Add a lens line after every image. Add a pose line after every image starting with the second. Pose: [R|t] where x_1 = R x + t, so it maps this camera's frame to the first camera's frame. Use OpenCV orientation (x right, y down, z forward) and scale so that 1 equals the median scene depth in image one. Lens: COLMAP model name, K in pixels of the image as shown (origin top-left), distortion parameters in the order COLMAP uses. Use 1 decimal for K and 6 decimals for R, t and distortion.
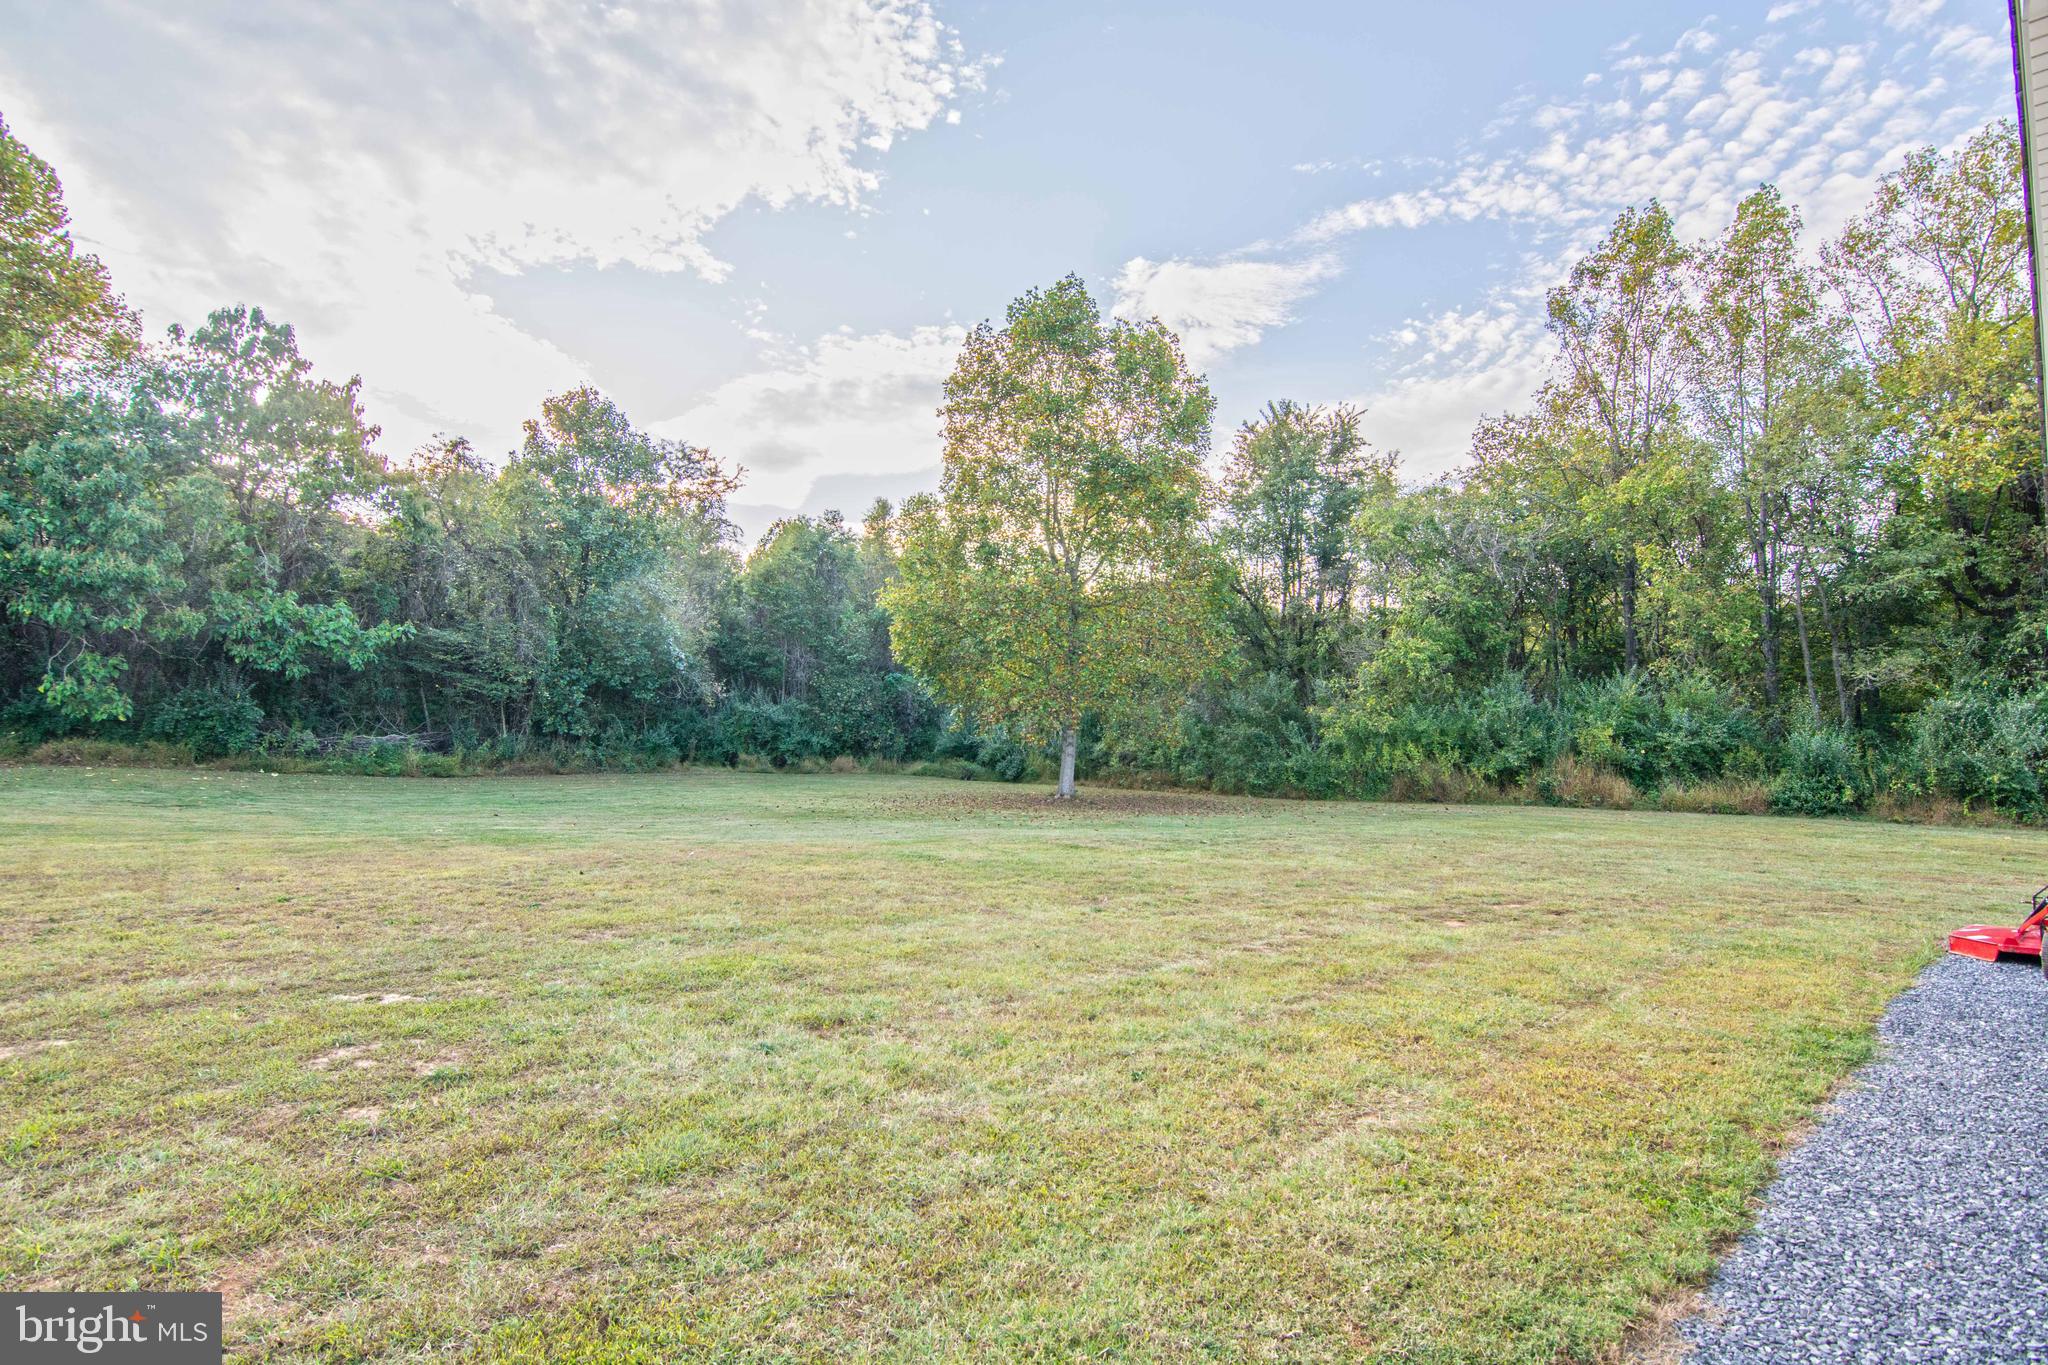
lens RADIAL K [[1007.6, 0, 1016.6], [0, 1007.6, 670.9], [0, 0, 1]] dist [-0.005013, -0.009641]
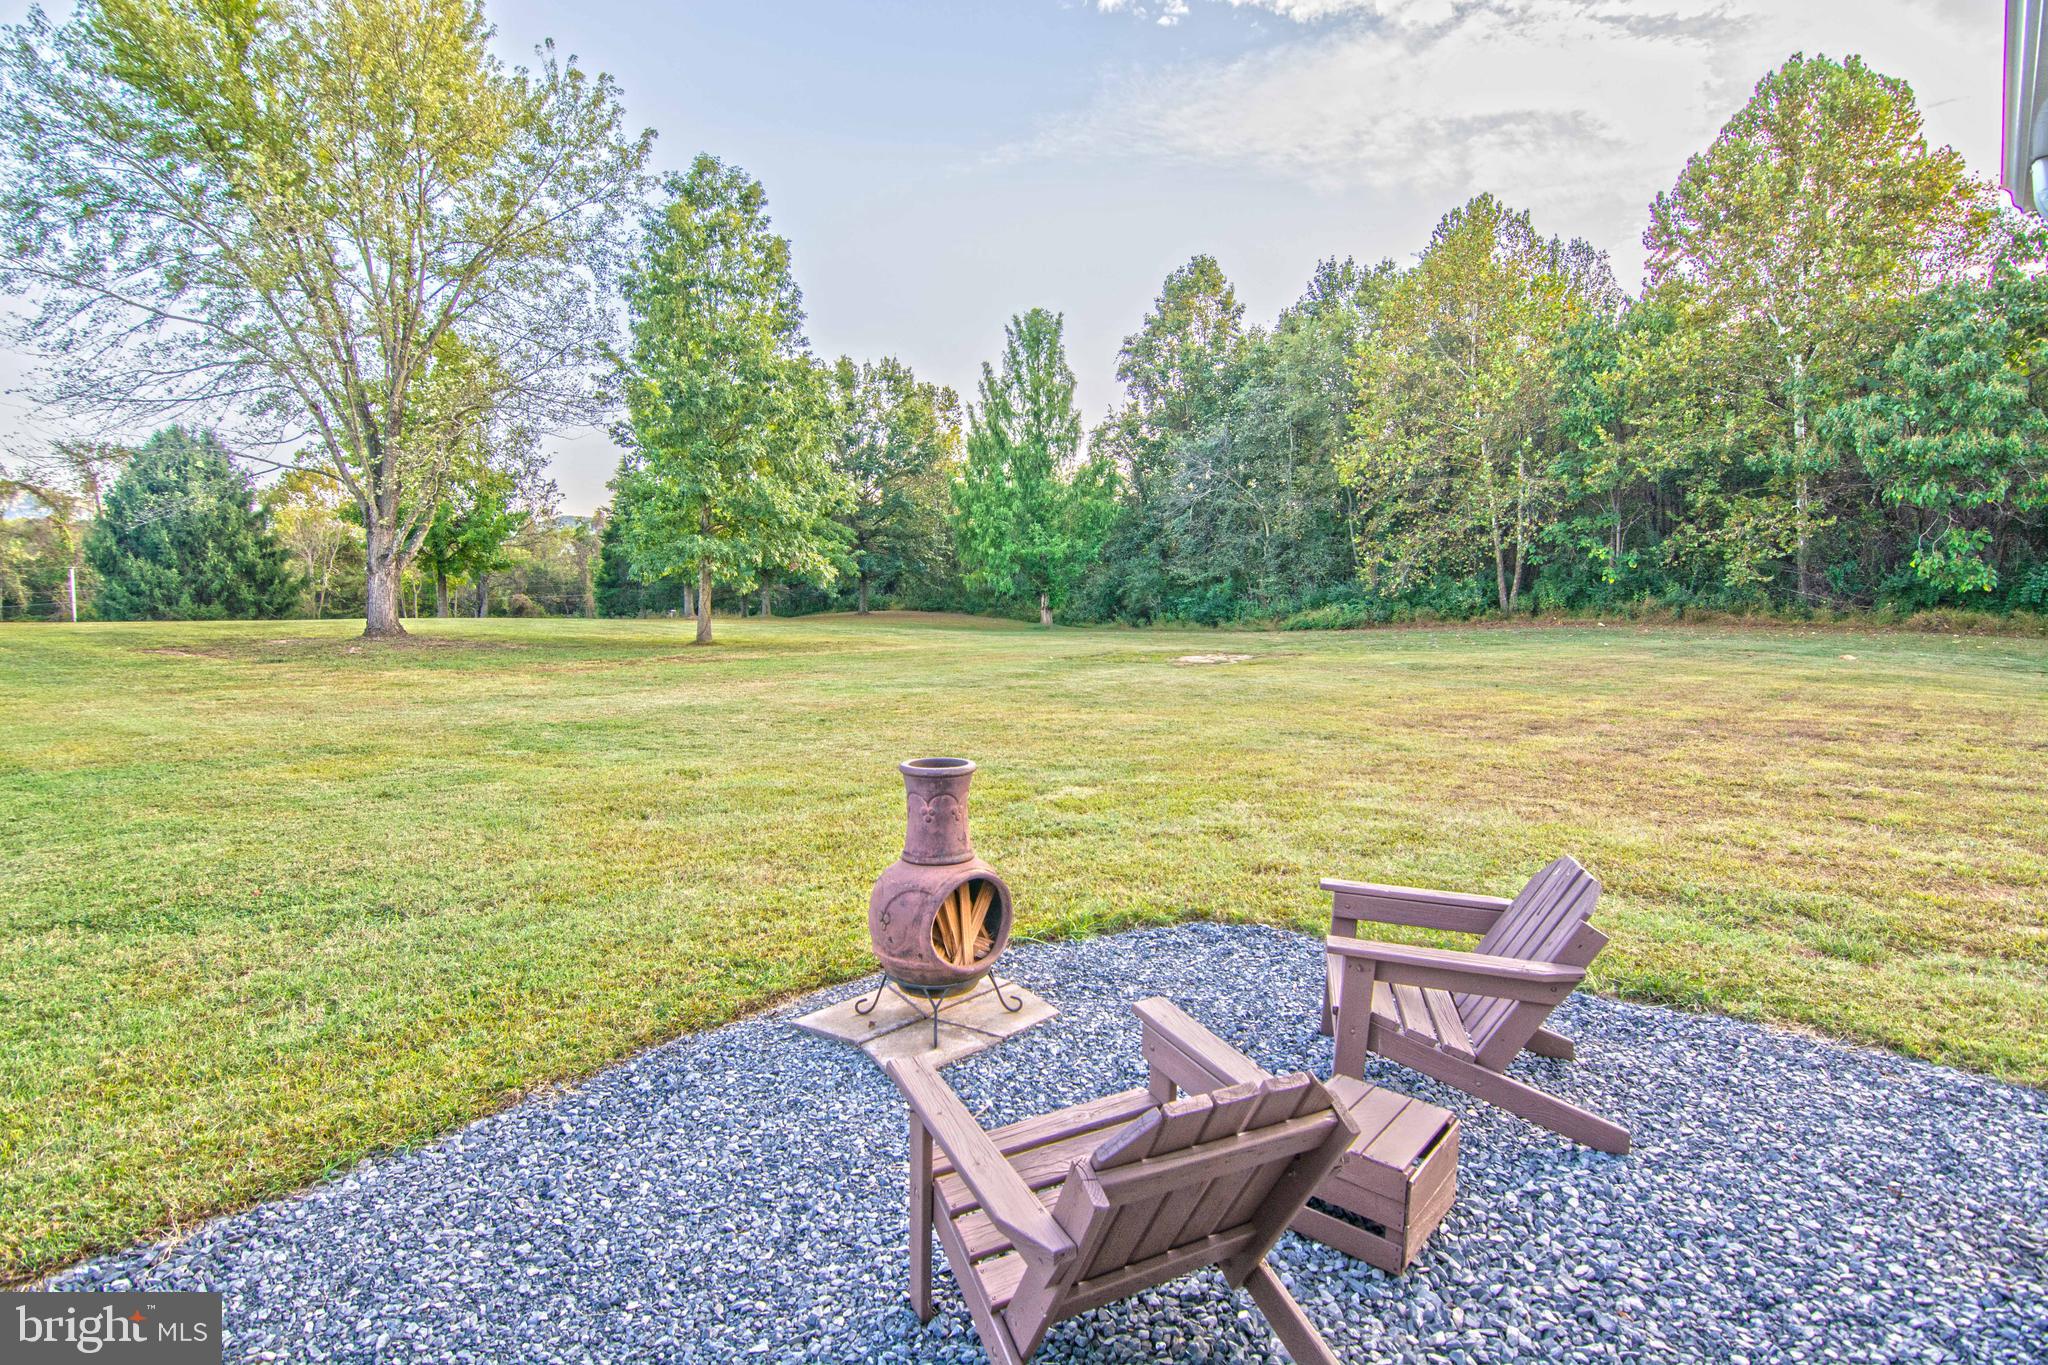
lens RADIAL K [[1007.6, 0, 1016.6], [0, 1007.6, 670.9], [0, 0, 1]] dist [-0.005013, -0.009641]
pose [[0.062805, 0.057316, -0.996379, 0.081046], [0.068785, 0.995727, 0.061614, -0.000824], [0.995653, -0.072405, 0.058595, -0.079512]]
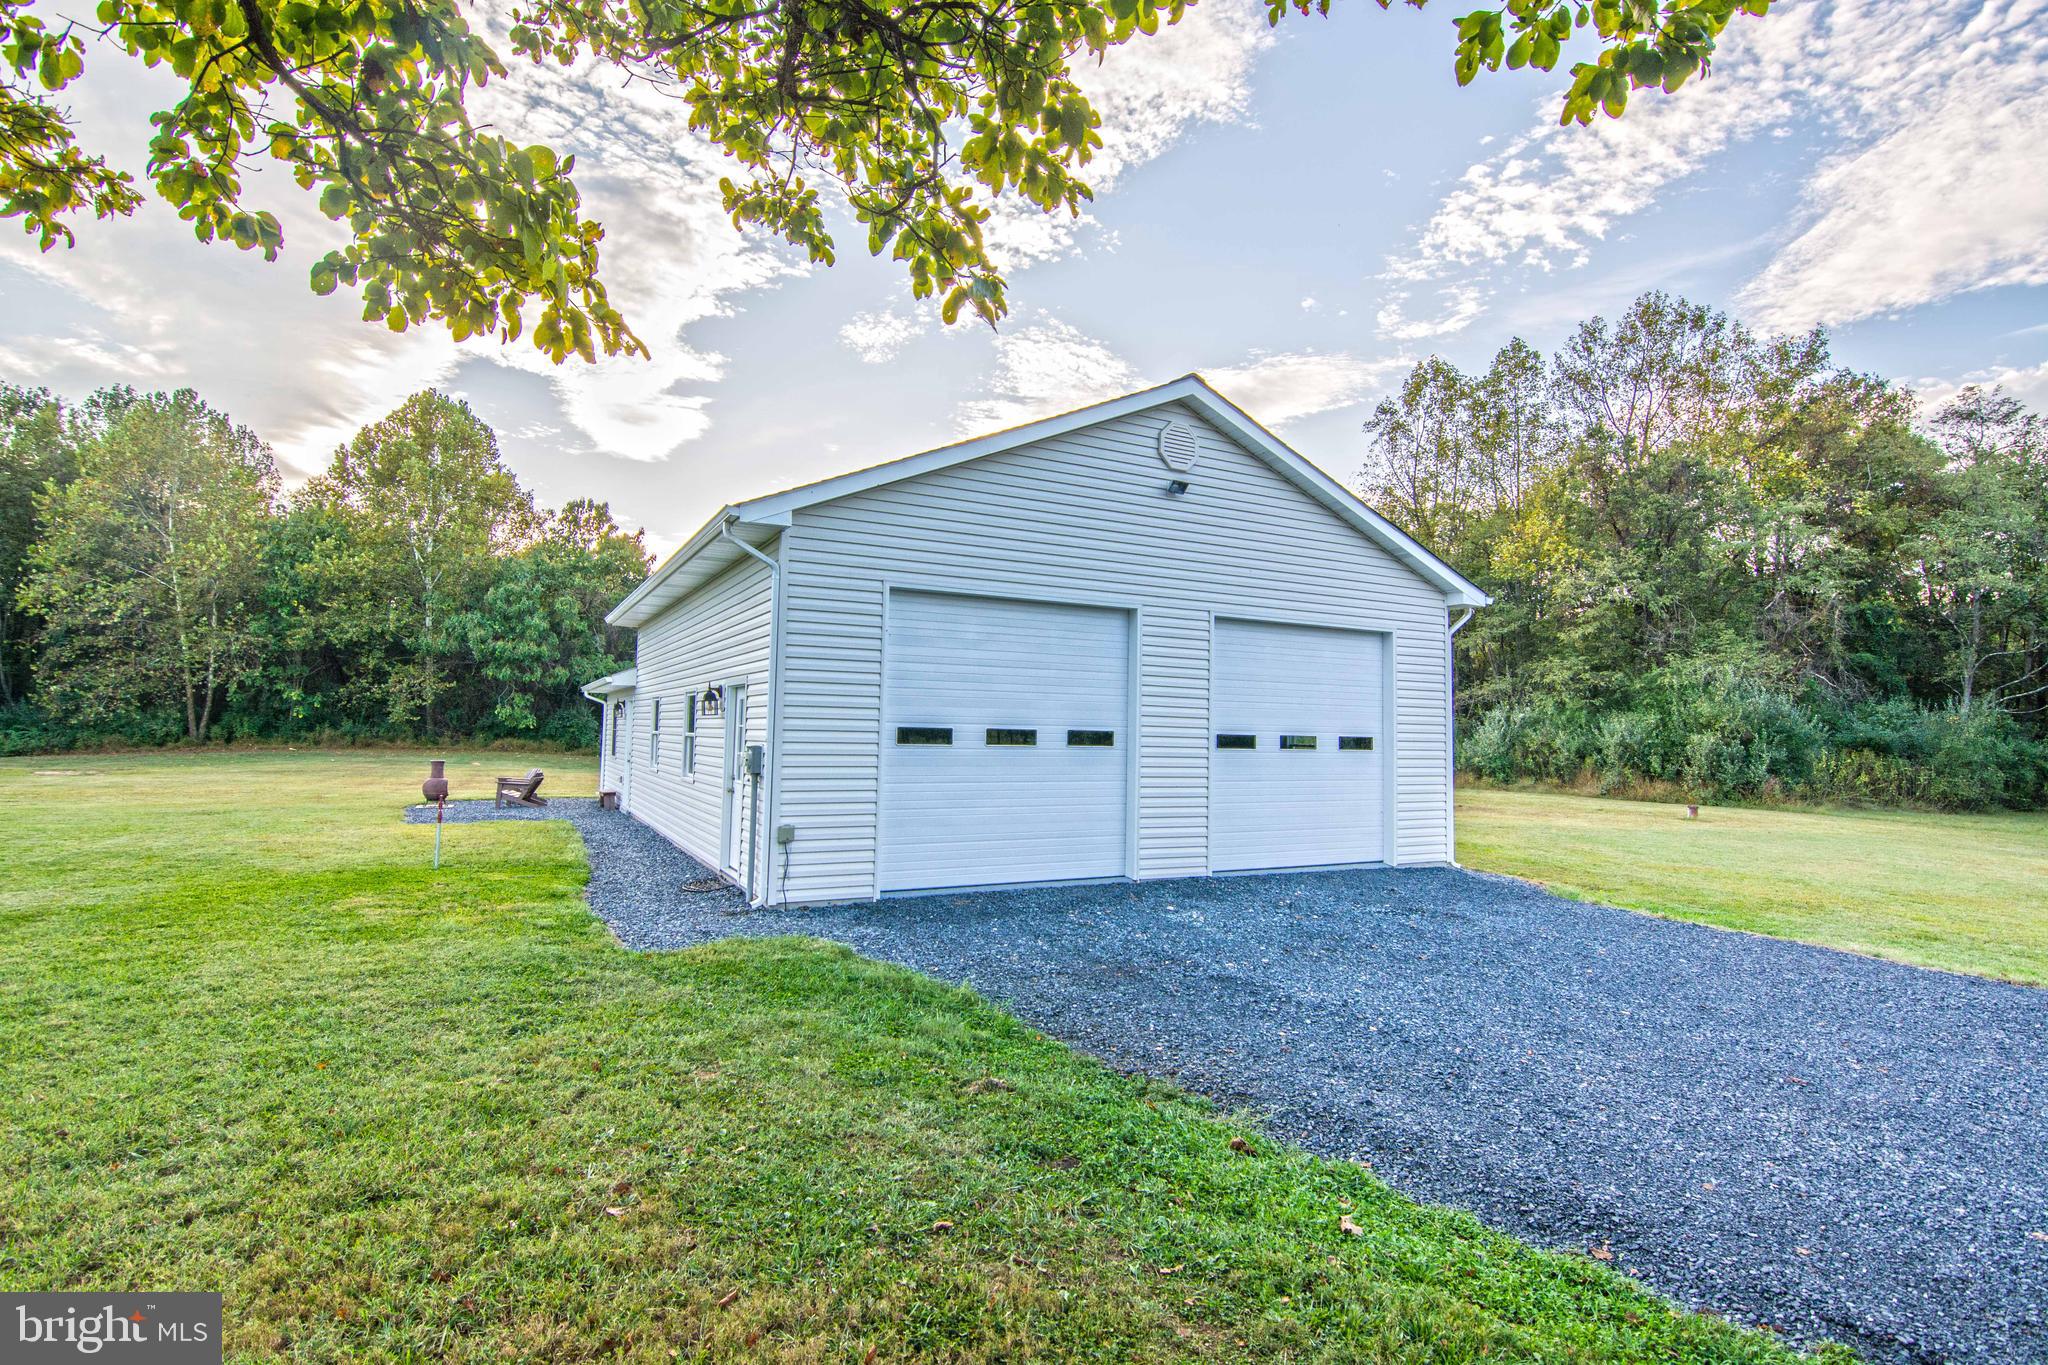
lens RADIAL K [[1007.6, 0, 1016.6], [0, 1007.6, 670.9], [0, 0, 1]] dist [-0.005013, -0.009641]
pose [[0.964814, -0.019633, -0.262201, 0.502222], [0.018263, 0.999804, -0.007660, -0.028046], [0.262300, 0.002602, 0.964983, -0.611273]]
